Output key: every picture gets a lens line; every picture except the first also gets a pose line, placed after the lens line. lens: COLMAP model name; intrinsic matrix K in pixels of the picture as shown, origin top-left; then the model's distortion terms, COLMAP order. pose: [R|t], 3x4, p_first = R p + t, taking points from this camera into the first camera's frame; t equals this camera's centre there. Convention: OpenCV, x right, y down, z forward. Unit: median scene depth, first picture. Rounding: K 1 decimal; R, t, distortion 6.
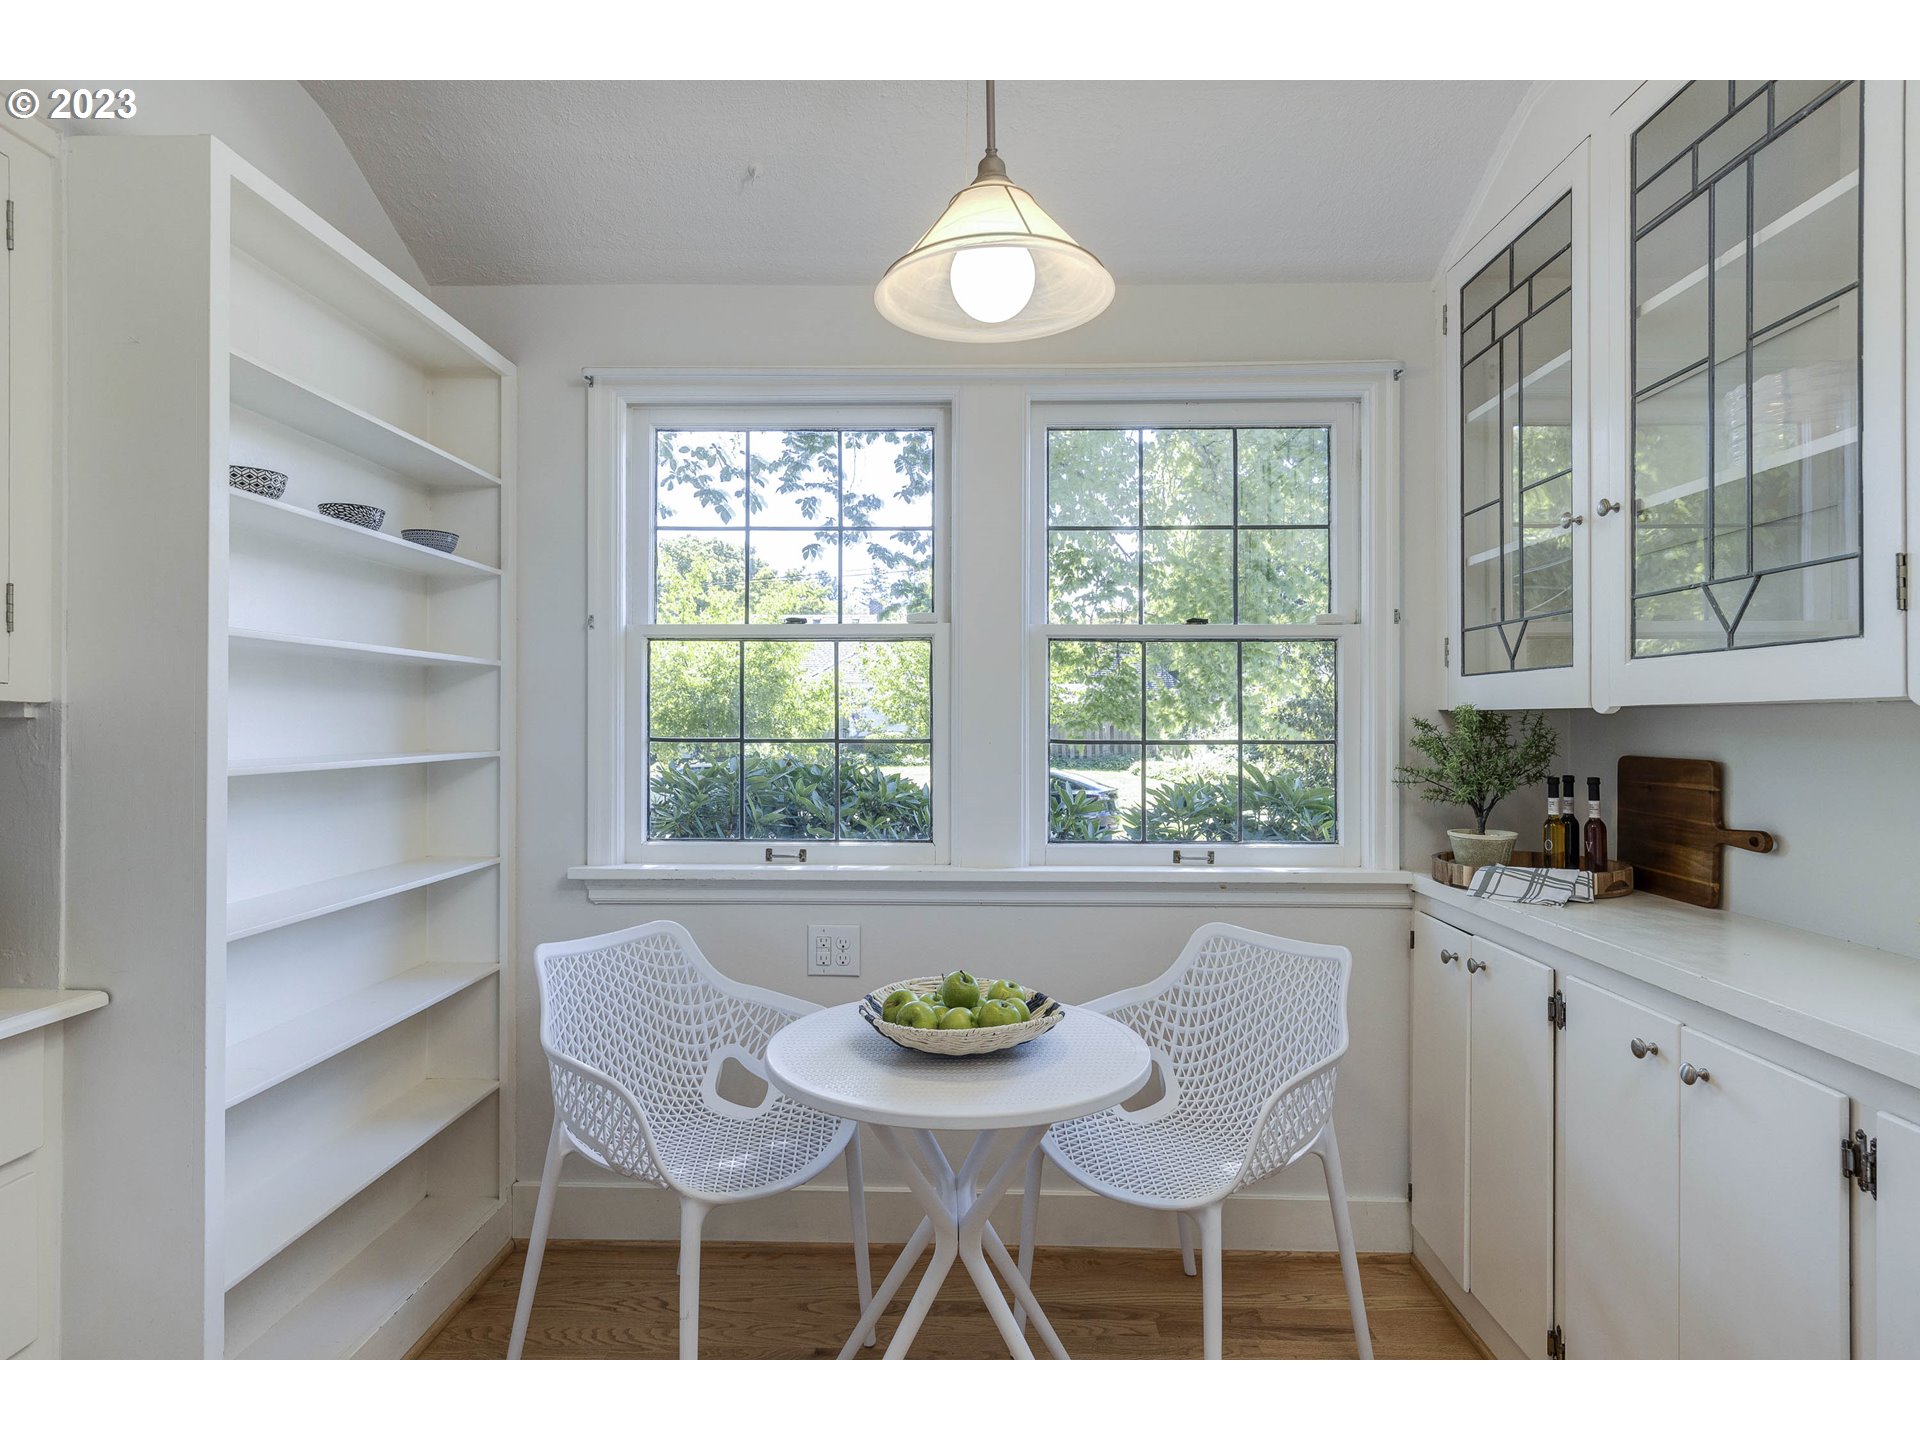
lens RADIAL K [[991.6, 0, 968.3], [0, 991.6, 718.4], [0, 0, 1]] dist [0.005023, 0.000125]
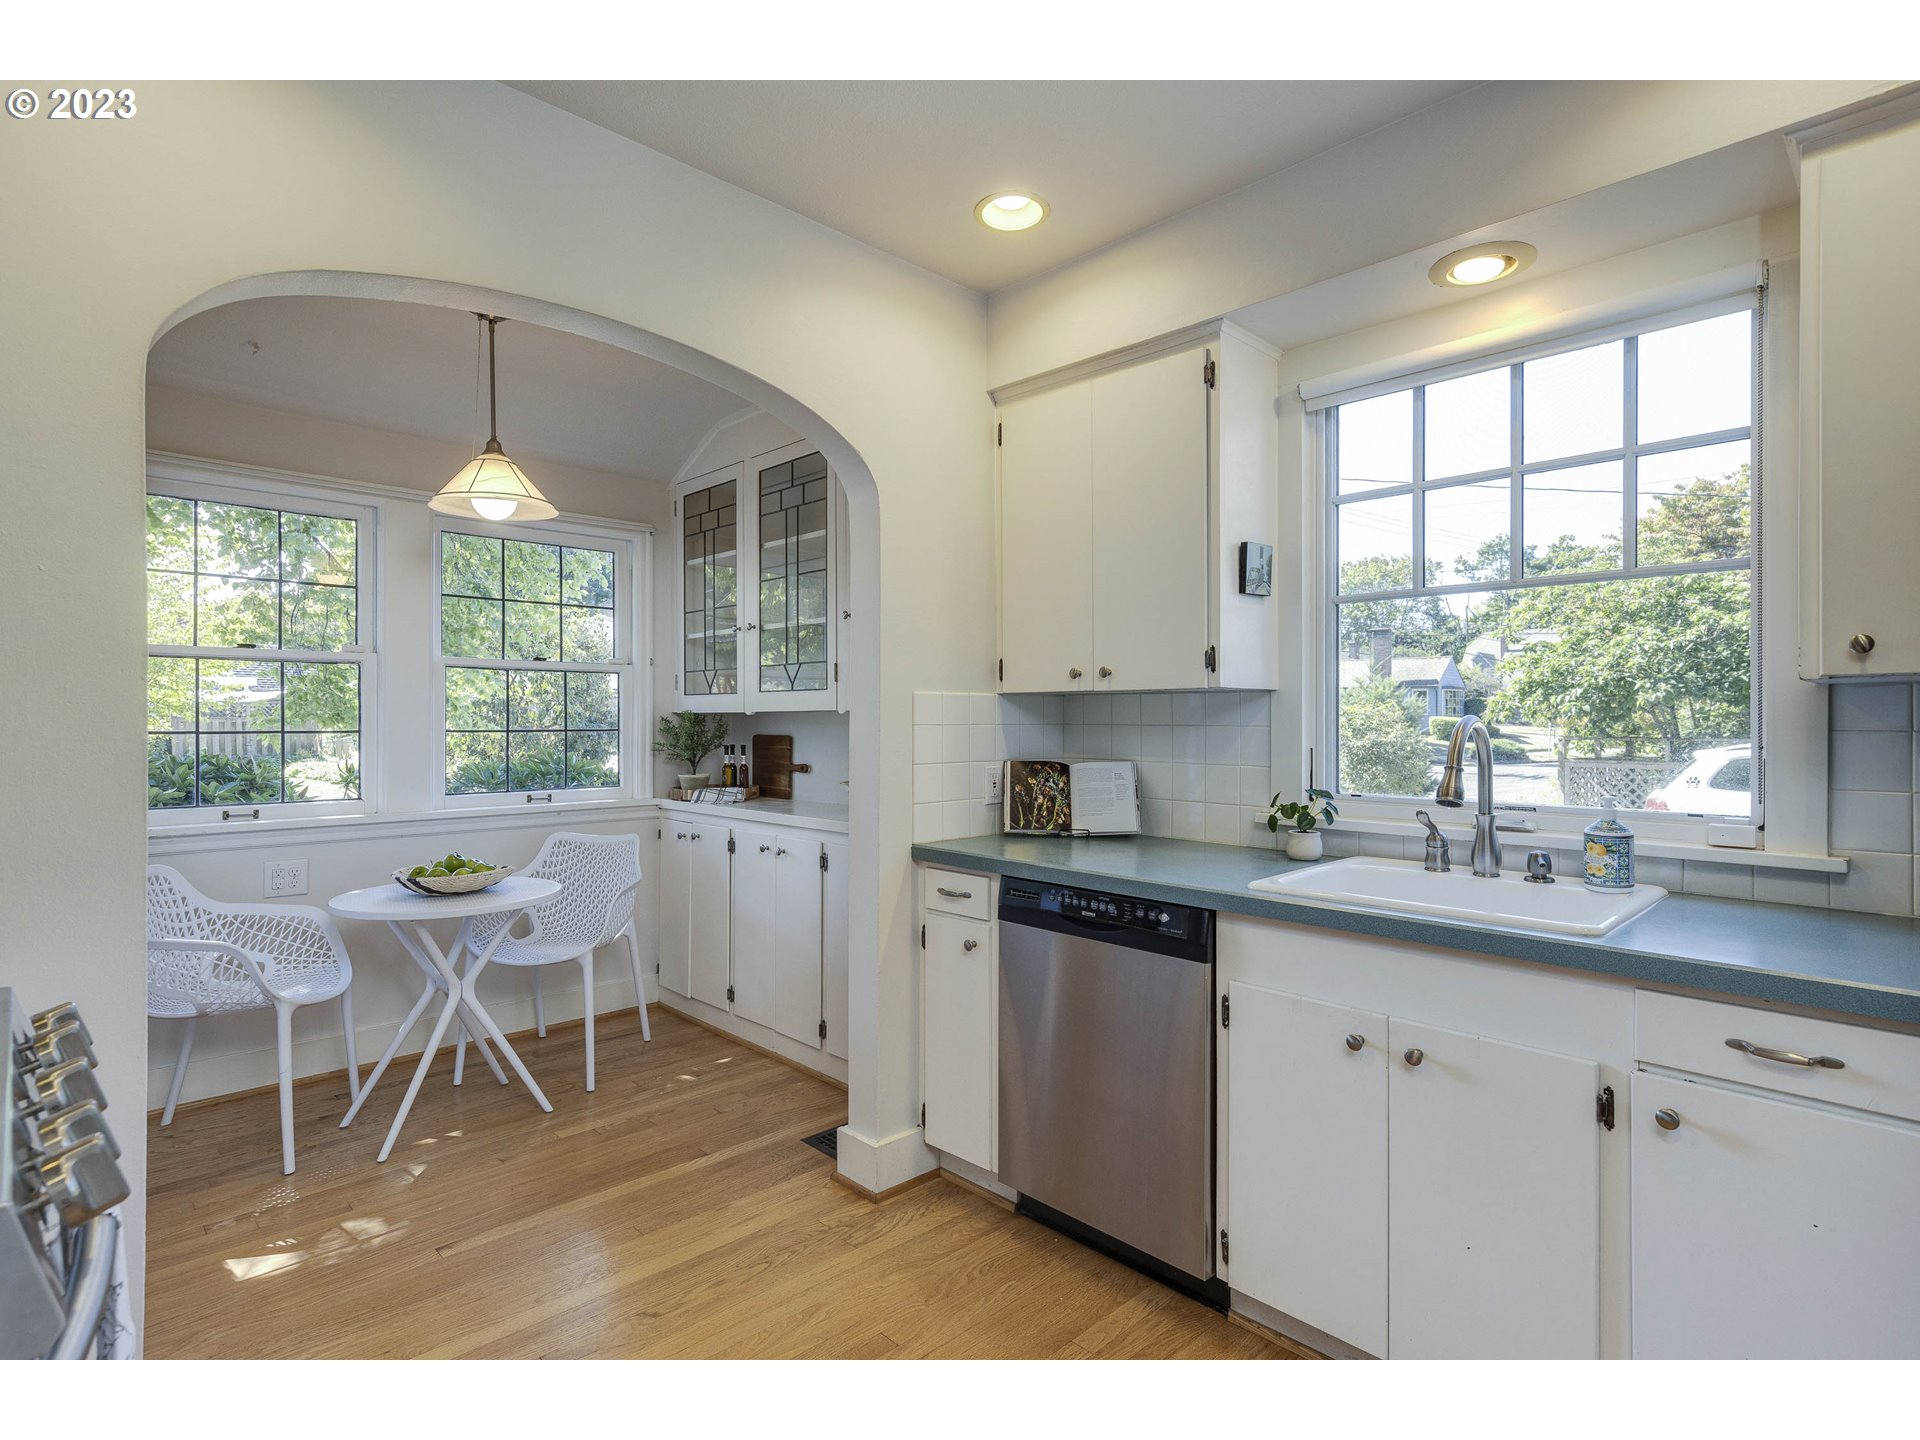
lens RADIAL K [[991.6, 0, 968.3], [0, 991.6, 718.4], [0, 0, 1]] dist [0.005023, 0.000125]
pose [[0.689893, 0.000480, 0.723912, -0.573236], [-0.001791, 0.999998, 0.001044, -0.000039], [-0.723910, -0.002017, 0.689892, -0.810582]]
